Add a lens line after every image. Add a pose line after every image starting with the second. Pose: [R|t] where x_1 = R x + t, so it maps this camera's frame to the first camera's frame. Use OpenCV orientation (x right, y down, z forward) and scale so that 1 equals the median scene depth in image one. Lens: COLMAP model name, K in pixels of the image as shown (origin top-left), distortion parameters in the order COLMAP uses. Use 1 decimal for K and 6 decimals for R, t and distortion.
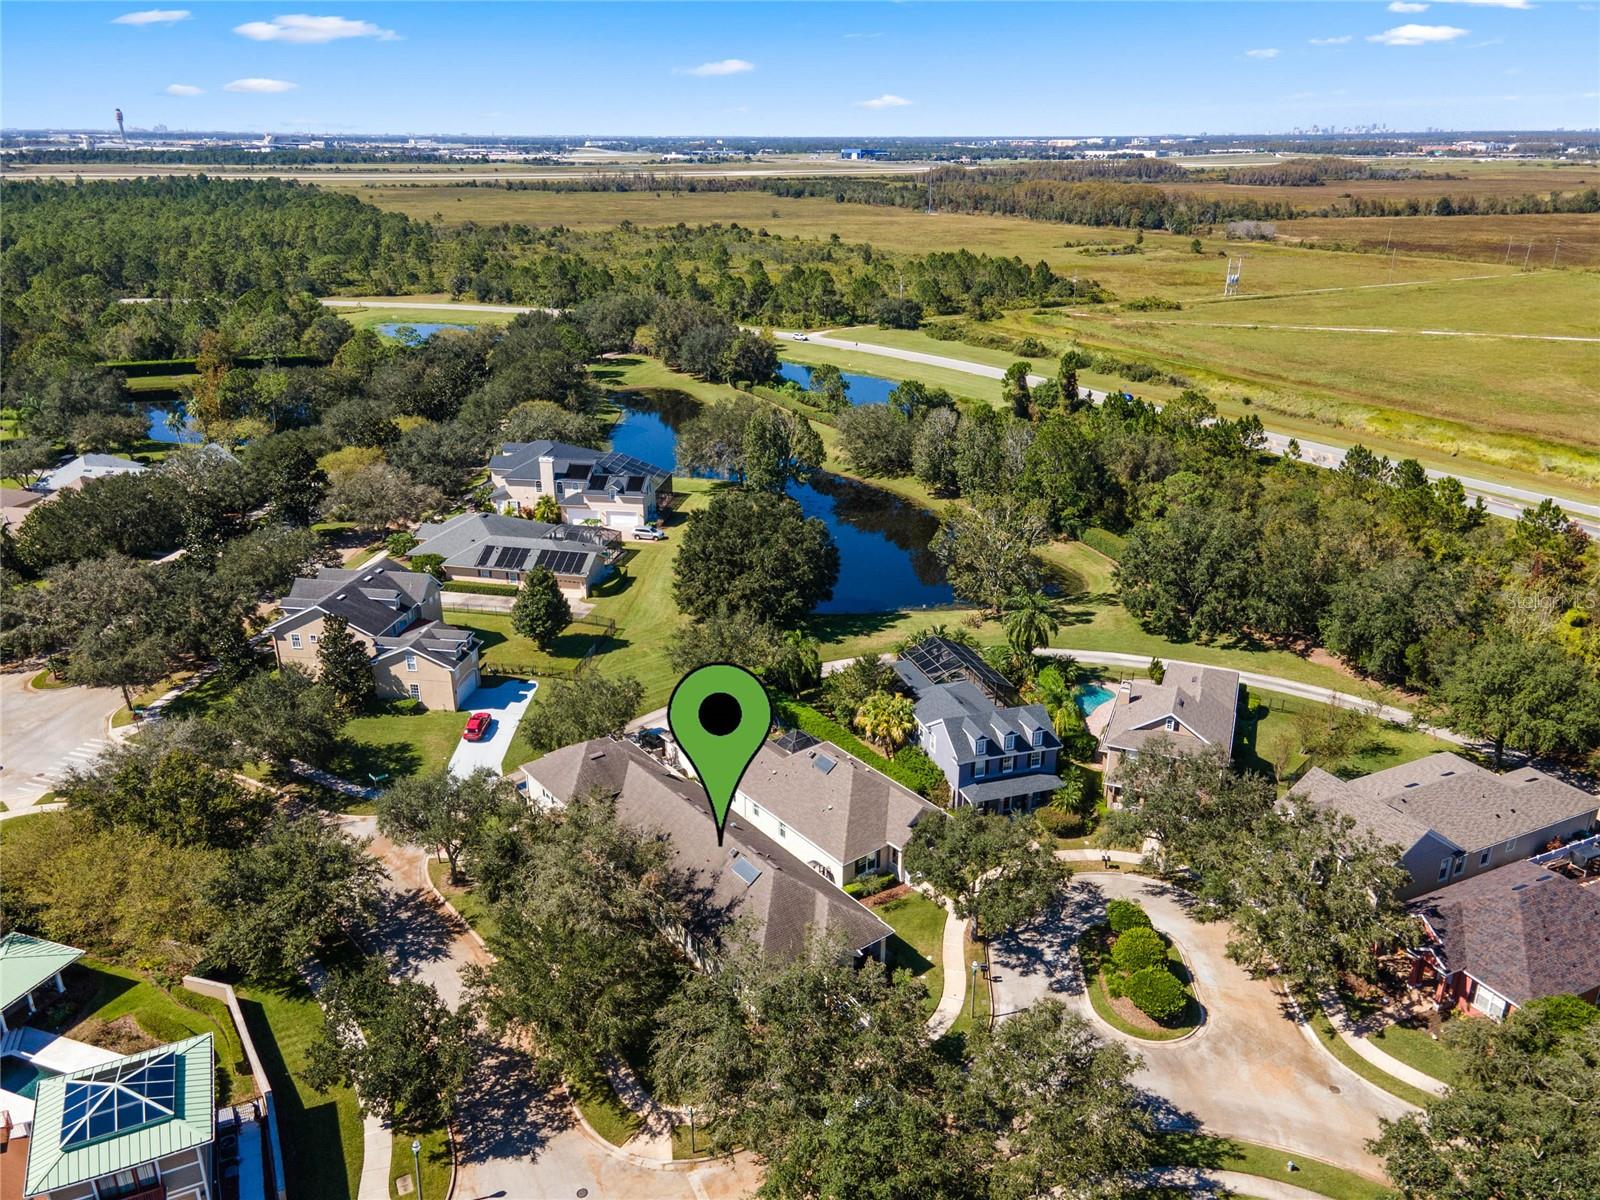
lens RADIAL K [[1181.3, 0, 806.4], [0, 1181.3, 596.2], [0, 0, 1]] dist [0.004763, 0.047458]
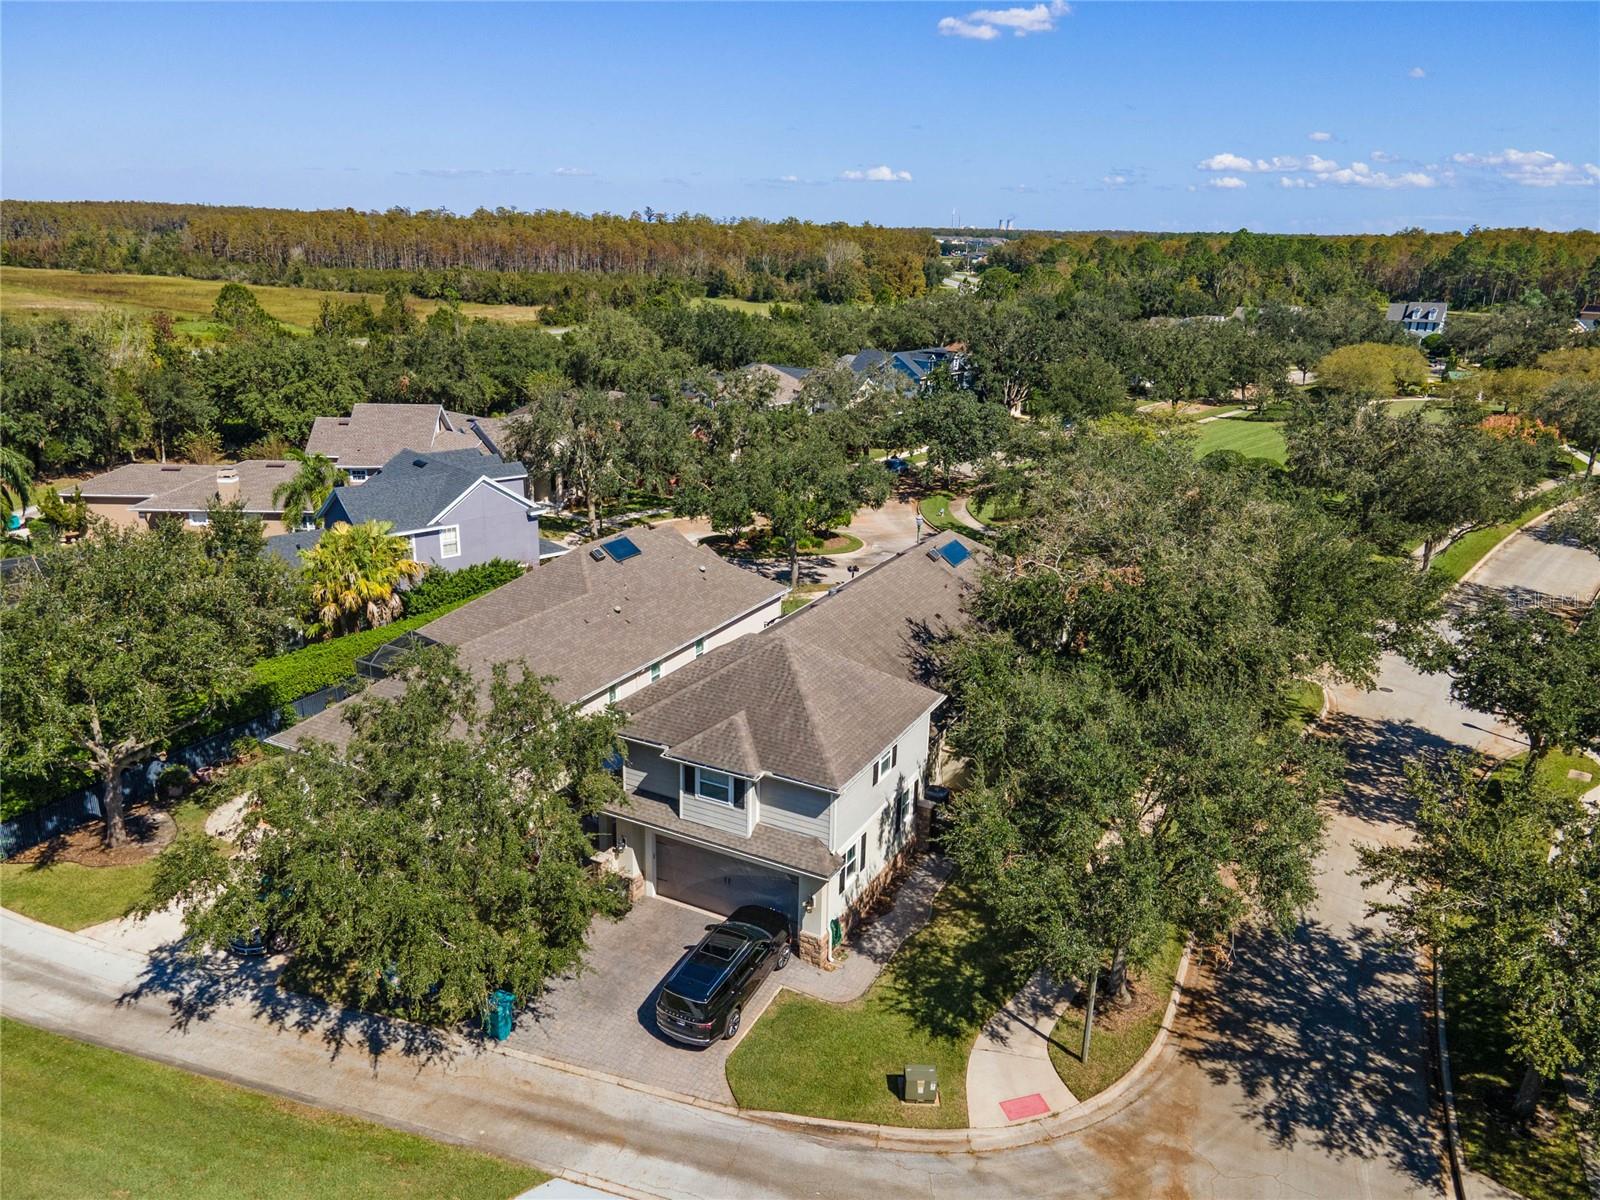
lens RADIAL K [[1167.1, 0, 800.0], [0, 1167.1, 600.0], [0, 0, 1]] dist [0.026053, 0.030965]
pose [[-0.410731, -0.287078, 0.865382, -0.559340], [0.301723, 0.852864, 0.426130, -0.054260], [-0.860385, 0.436130, -0.263680, 1.167603]]
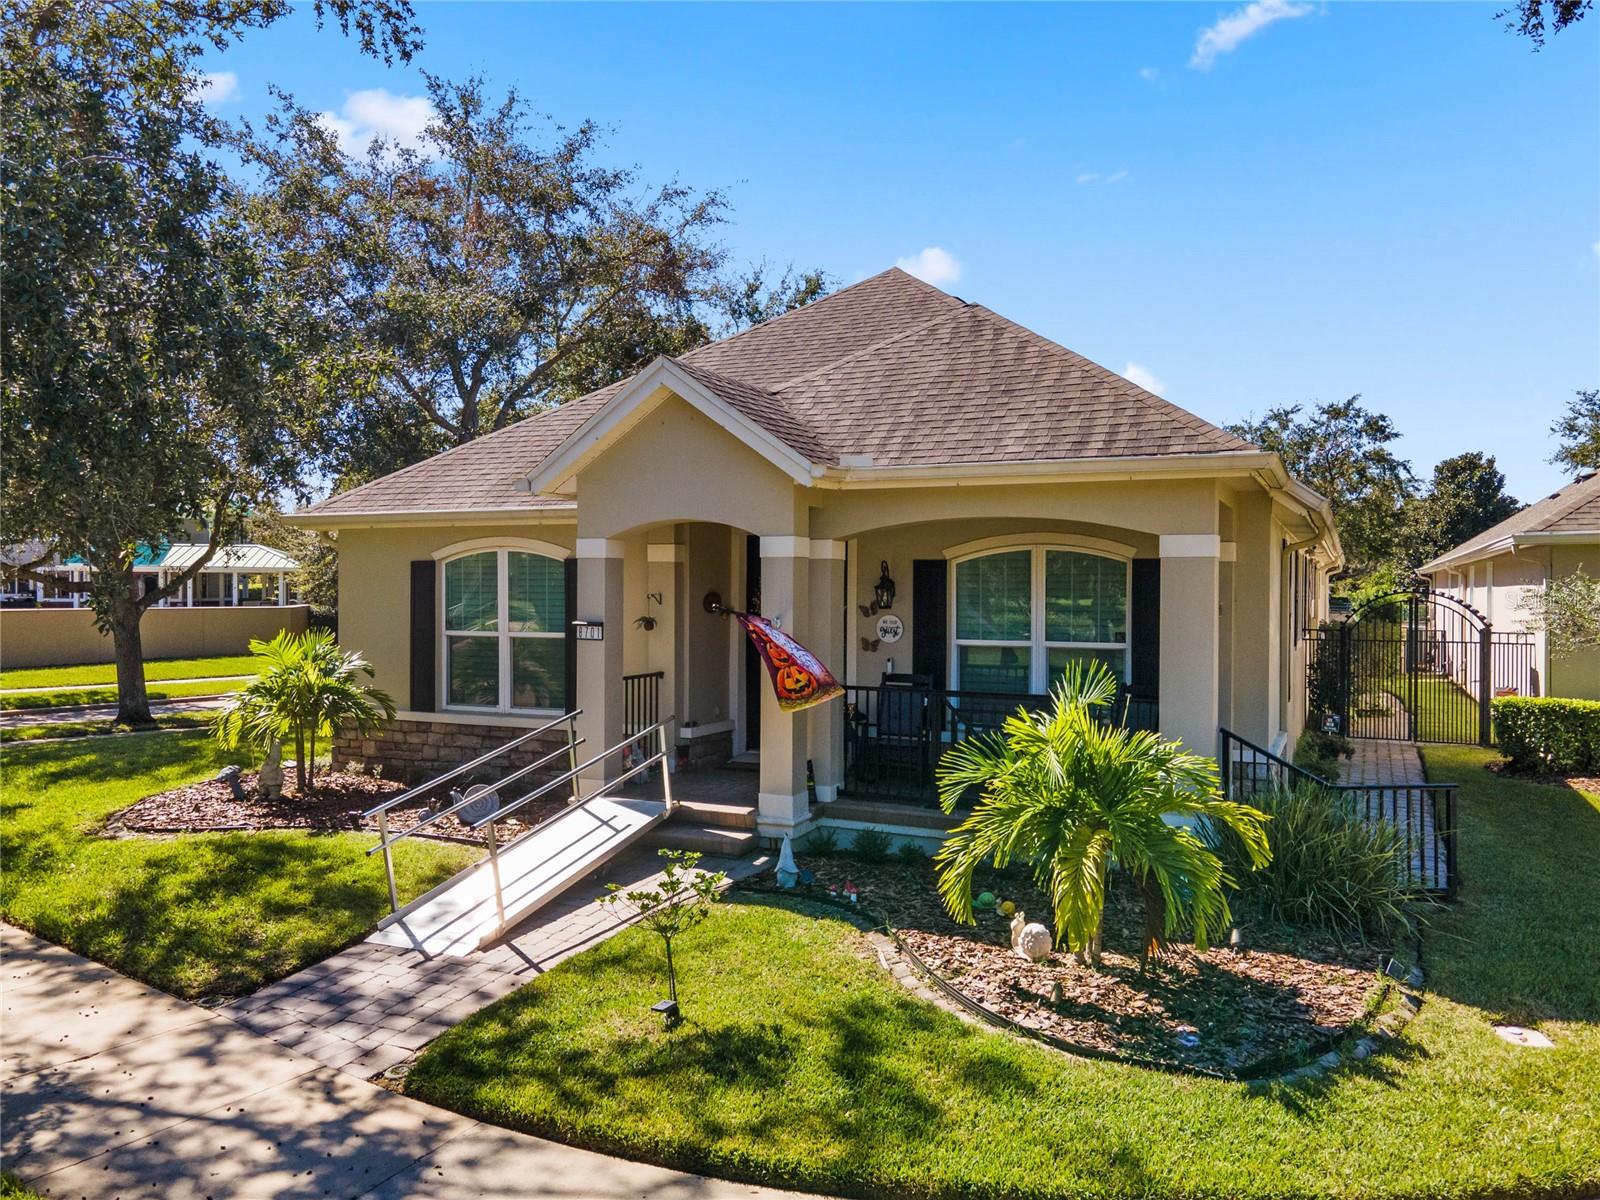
lens RADIAL K [[1201.4, 0, 797.0], [0, 1201.4, 597.9], [0, 0, 1]] dist [0.006245, 0.058842]
pose [[0.455019, 0.001272, -0.890481, 0.139204], [-0.325233, 0.931153, -0.164858, 0.296575], [0.828964, 0.364627, 0.424106, 0.832261]]
